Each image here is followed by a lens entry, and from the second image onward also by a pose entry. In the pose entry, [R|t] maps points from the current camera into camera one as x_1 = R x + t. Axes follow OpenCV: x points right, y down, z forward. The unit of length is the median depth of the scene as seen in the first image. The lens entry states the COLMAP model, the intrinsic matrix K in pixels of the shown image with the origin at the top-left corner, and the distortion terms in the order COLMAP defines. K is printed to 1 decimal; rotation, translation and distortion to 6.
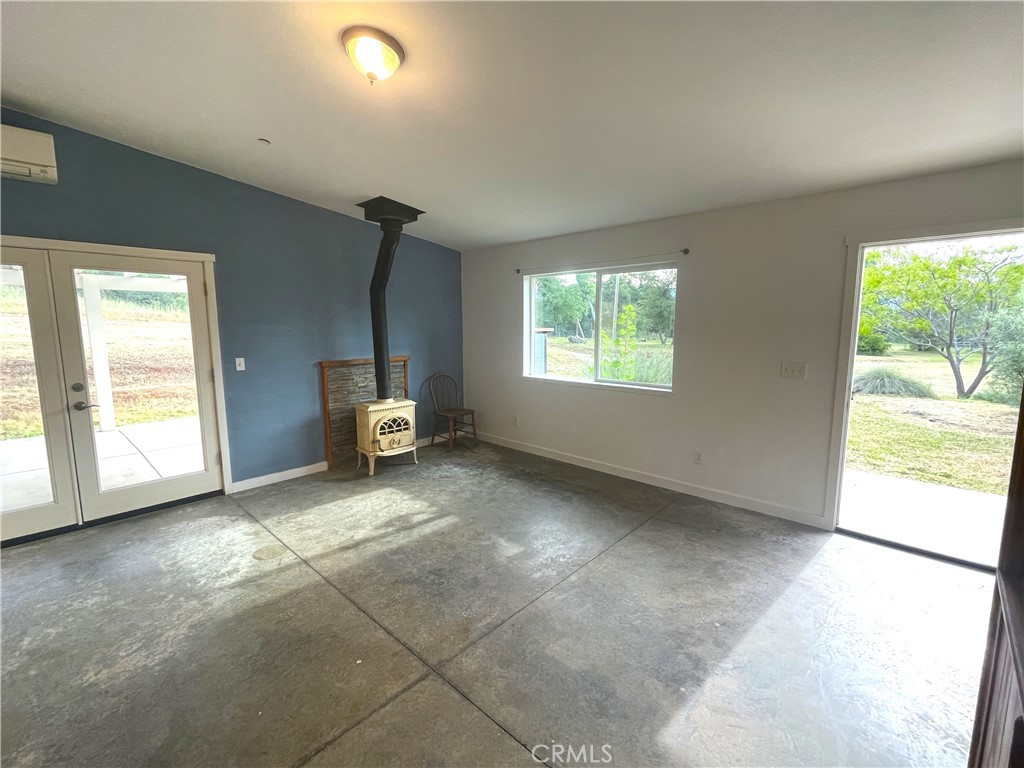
lens RADIAL K [[446.3, 0, 509.4], [0, 446.3, 383.4], [0, 0, 1]] dist [-0.001169, 0.000801]
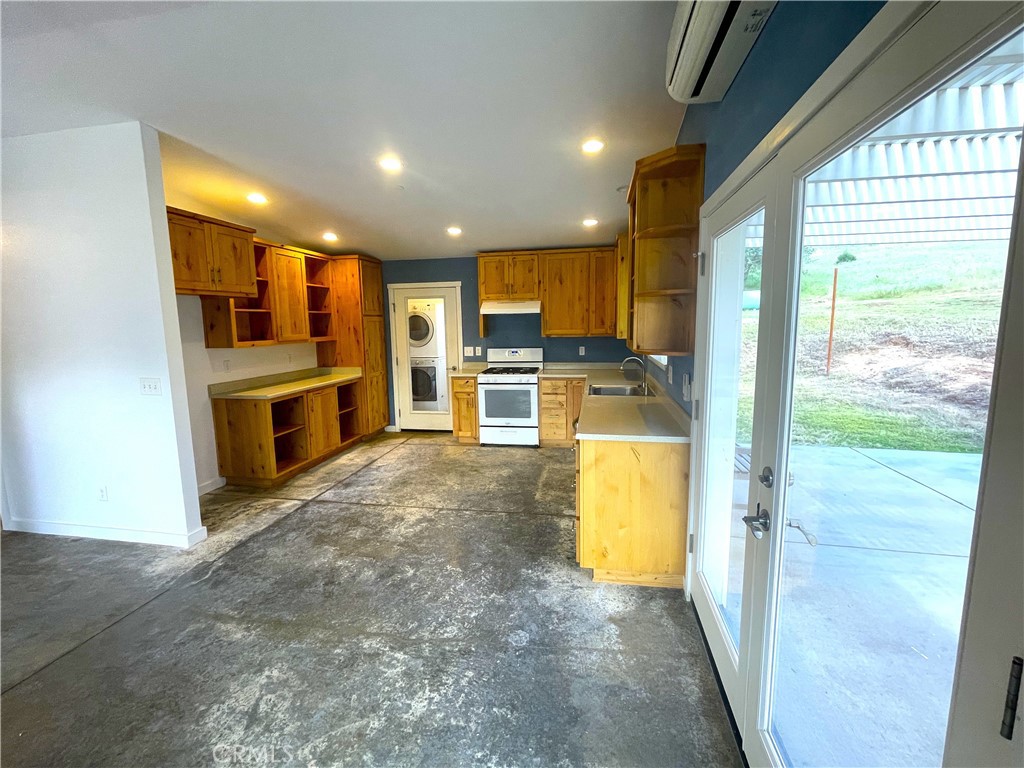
lens RADIAL K [[446.3, 0, 511.1], [0, 446.3, 377.3], [0, 0, 1]] dist [-0.001169, 0.000801]
pose [[-0.843135, 0.086133, -0.530759, -0.423047], [-0.048300, 0.970964, 0.234299, -0.128705], [0.535528, 0.223182, -0.814493, 0.917093]]
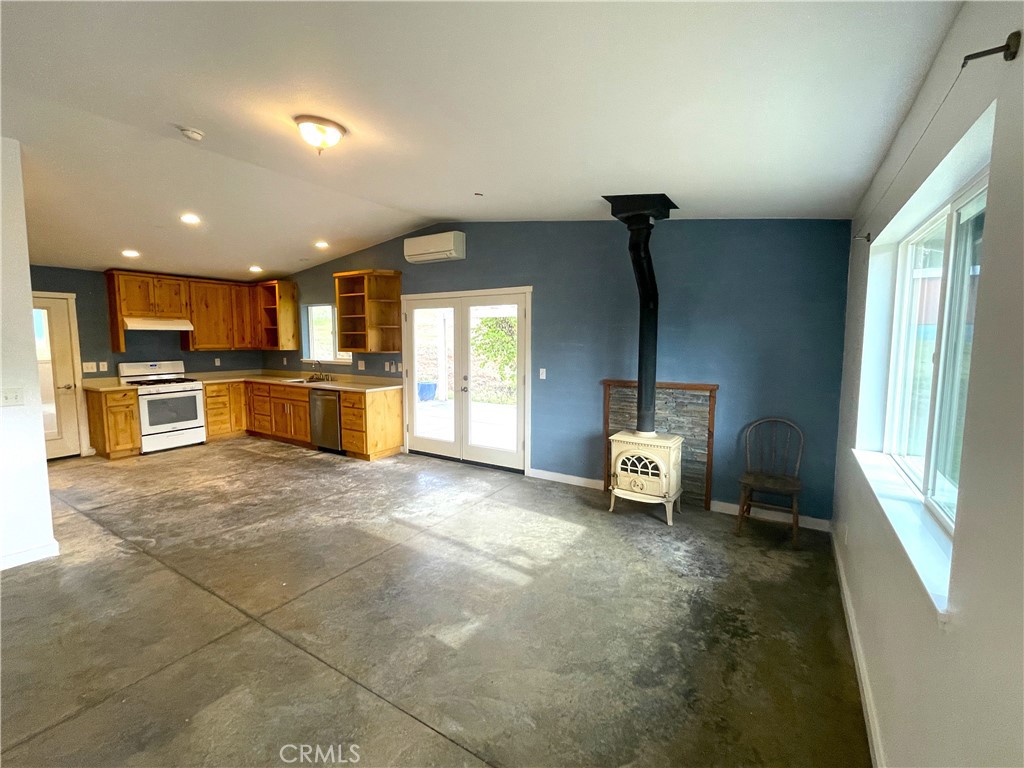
lens RADIAL K [[446.3, 0, 512.2], [0, 446.3, 379.8], [0, 0, 1]] dist [-0.001169, 0.000801]
pose [[0.191636, 0.098421, -0.976519, 0.529127], [-0.130584, 0.988670, 0.074019, -0.099426], [0.972740, 0.113332, 0.202317, 0.642290]]
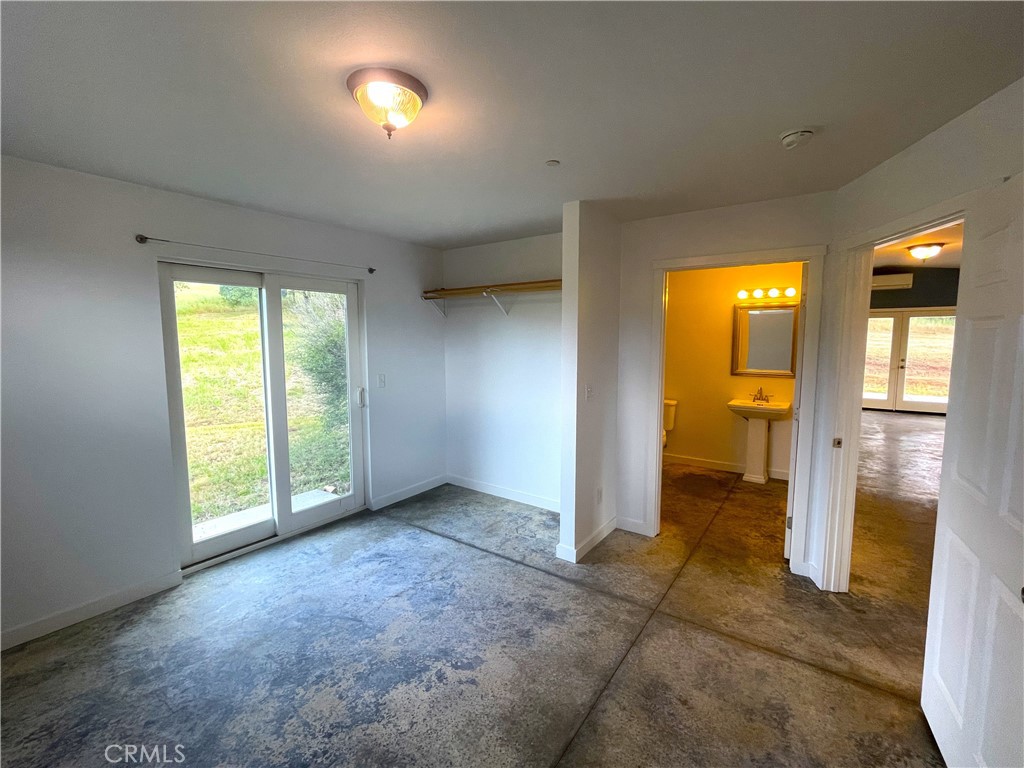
lens RADIAL K [[446.3, 0, 511.9], [0, 446.3, 380.8], [0, 0, 1]] dist [-0.001169, 0.000801]
pose [[0.137980, 0.096759, -0.985697, 1.089308], [-0.128580, 0.988544, 0.079039, 0.174687], [0.982053, 0.115836, 0.148840, -1.348571]]
